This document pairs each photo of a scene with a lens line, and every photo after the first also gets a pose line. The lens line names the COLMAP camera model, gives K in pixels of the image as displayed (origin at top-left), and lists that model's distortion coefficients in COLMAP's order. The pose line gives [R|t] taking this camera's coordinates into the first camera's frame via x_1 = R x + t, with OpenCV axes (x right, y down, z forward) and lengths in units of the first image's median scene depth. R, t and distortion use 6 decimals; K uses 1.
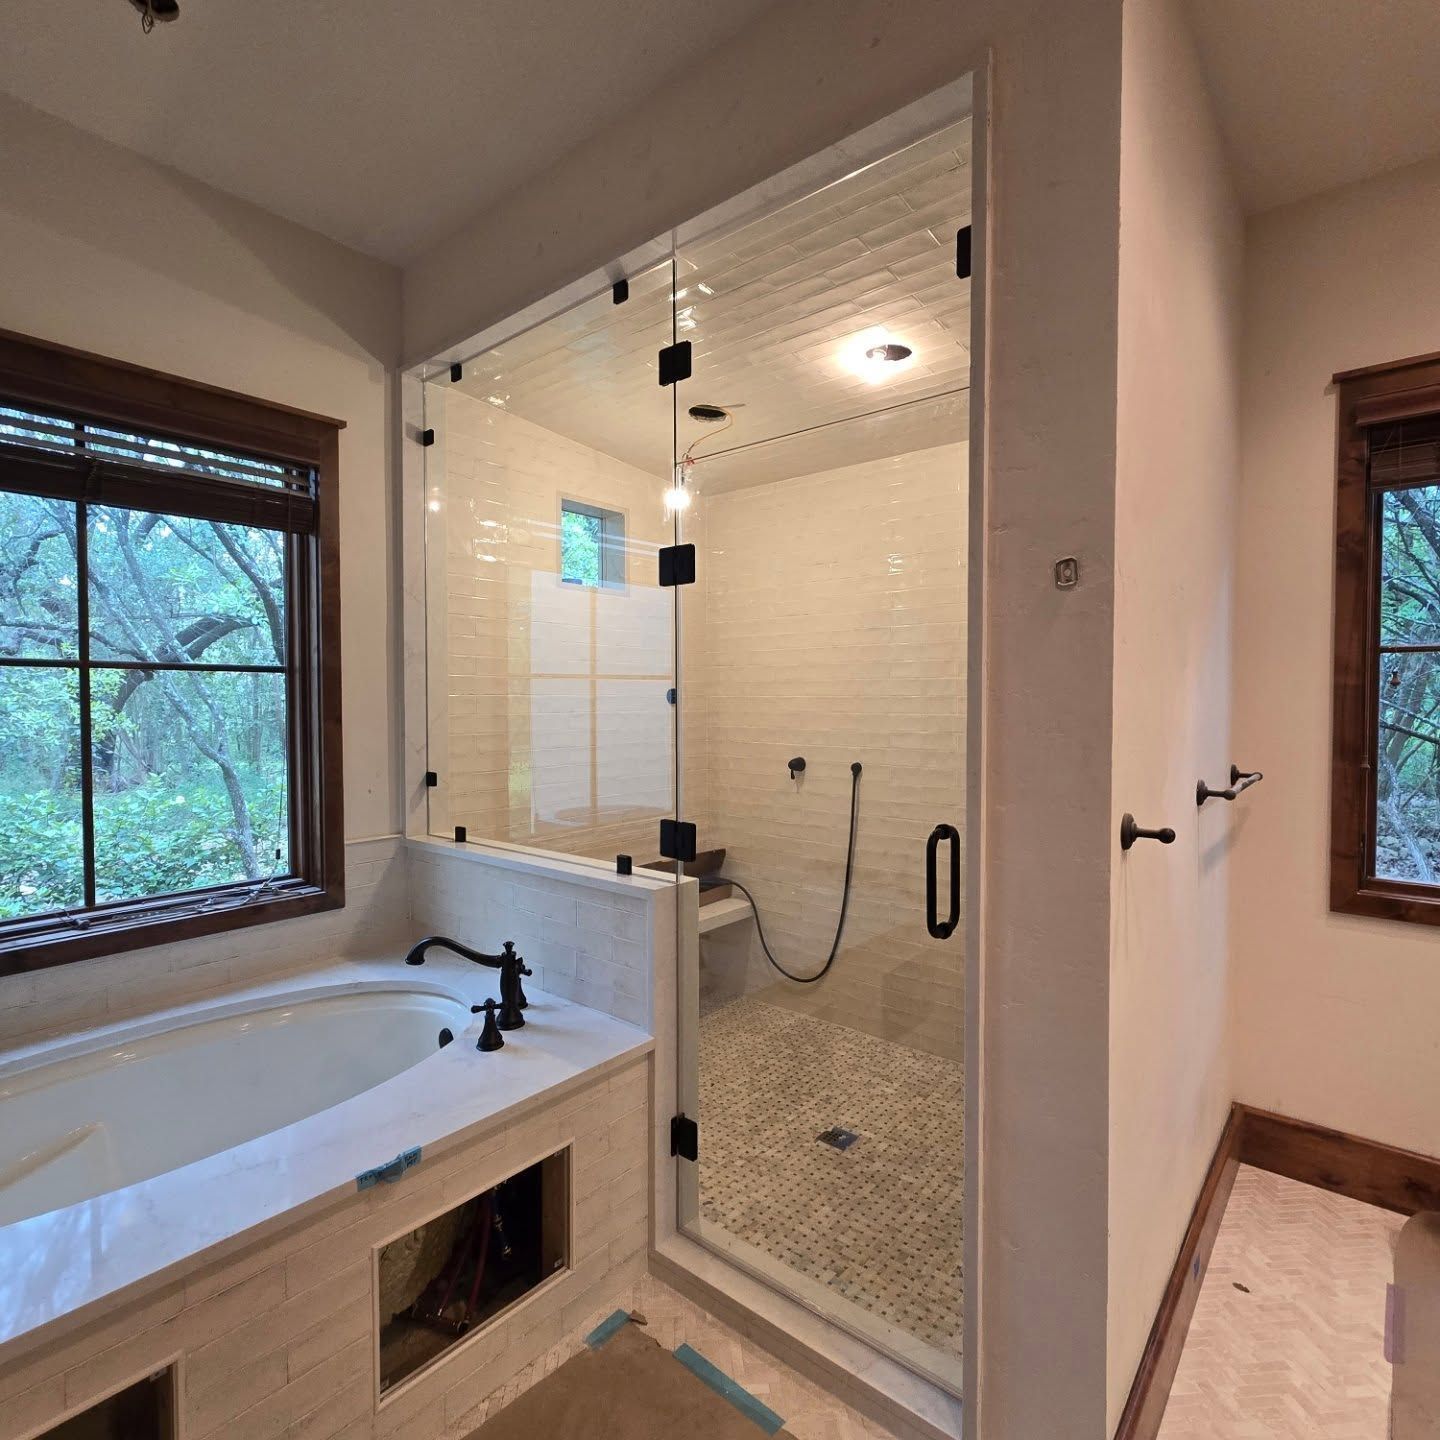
lens RADIAL K [[791.6, 0, 719.4], [0, 791.6, 720.1], [0, 0, 1]] dist [0.001785, -0.001214]
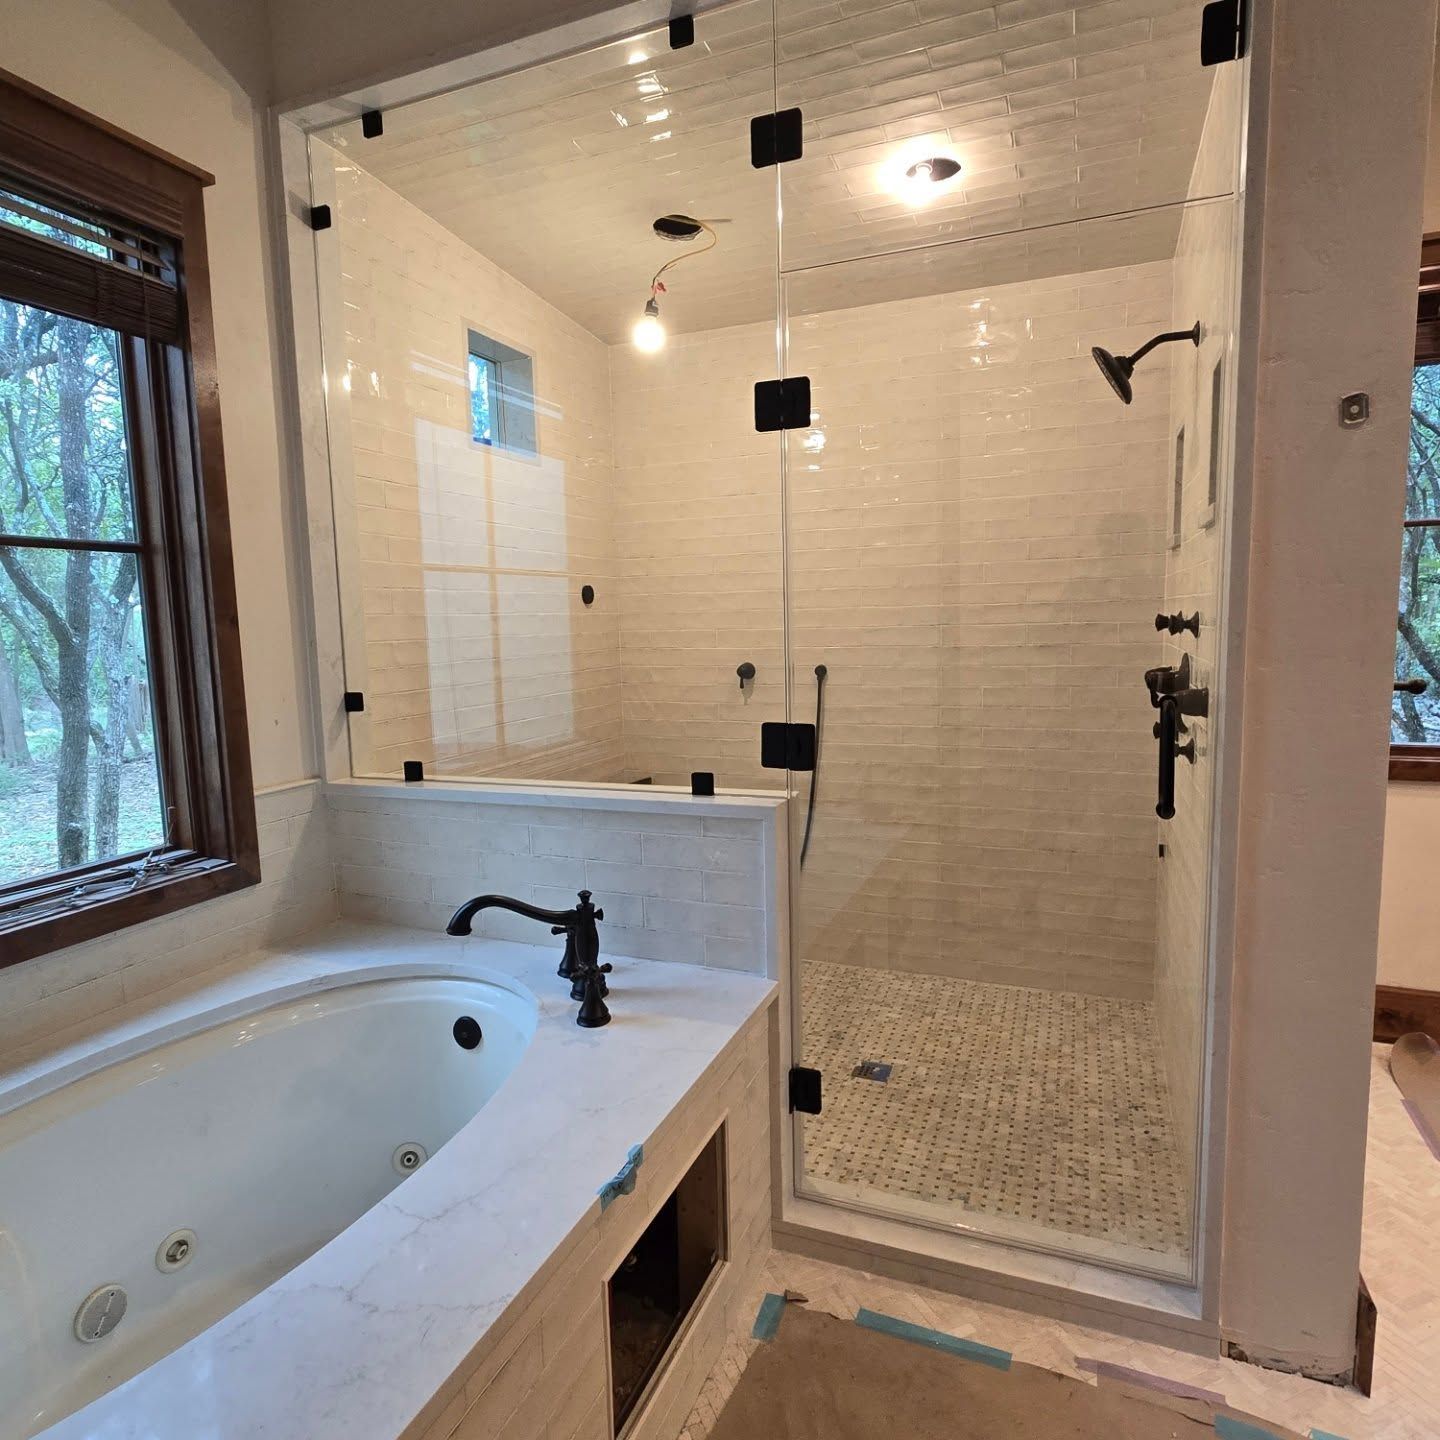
lens RADIAL K [[905.5, 0, 720.1], [0, 905.5, 721.5], [0, 0, 1]] dist [-0.004587, 0.004233]
pose [[0.950205, -0.058007, 0.306178, -0.336677], [0.032718, 0.995663, 0.087095, 0.034202], [-0.309902, -0.072741, 0.947982, 0.106315]]
